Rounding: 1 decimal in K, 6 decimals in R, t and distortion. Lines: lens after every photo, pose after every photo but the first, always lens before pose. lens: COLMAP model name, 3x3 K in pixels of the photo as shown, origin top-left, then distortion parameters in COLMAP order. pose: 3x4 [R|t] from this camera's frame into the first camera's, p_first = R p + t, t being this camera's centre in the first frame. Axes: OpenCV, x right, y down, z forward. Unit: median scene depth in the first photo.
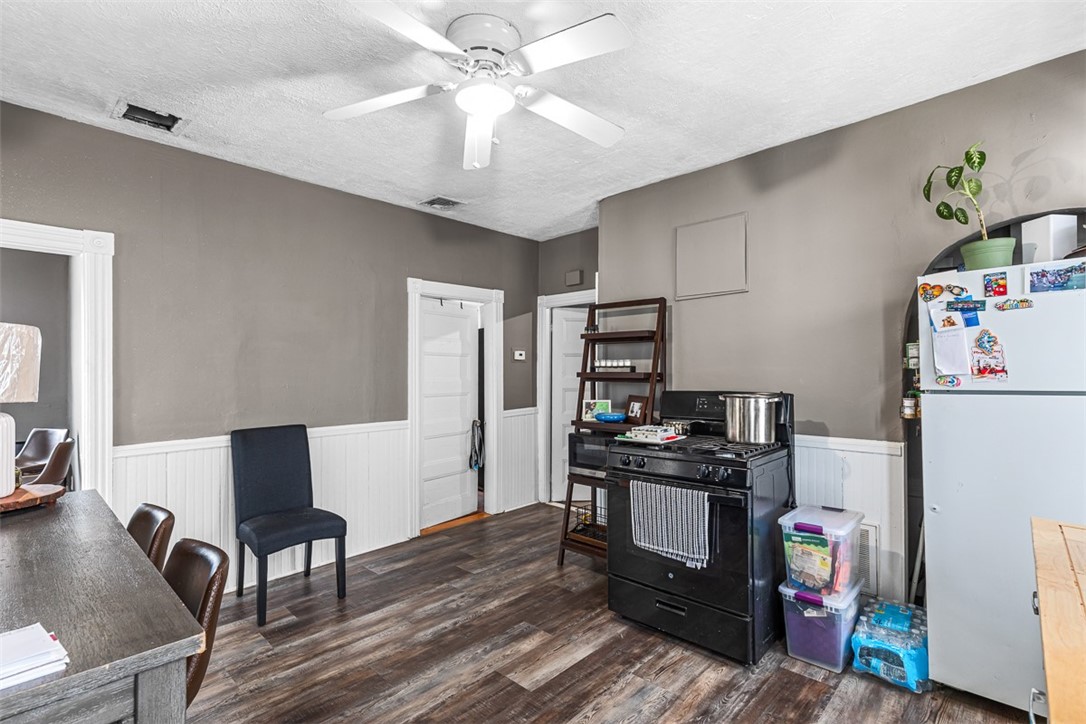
lens RADIAL K [[499.4, 0, 539.1], [0, 499.4, 366.5], [0, 0, 1]] dist [0.000816, -0.000295]
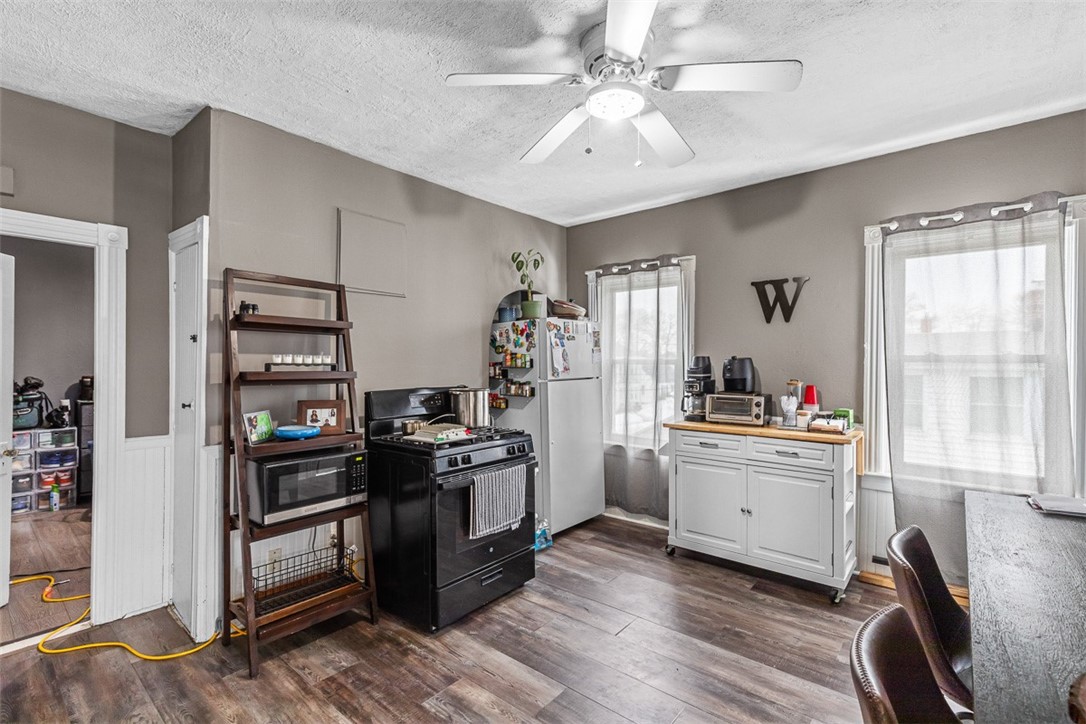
lens RADIAL K [[499.4, 0, 540.5], [0, 499.4, 366.6], [0, 0, 1]] dist [0.000816, -0.000295]
pose [[-0.078193, 0.007232, 0.996912, -0.817023], [-0.007802, 0.999939, -0.007866, 0.010549], [-0.996908, -0.008393, -0.078132, 0.911654]]
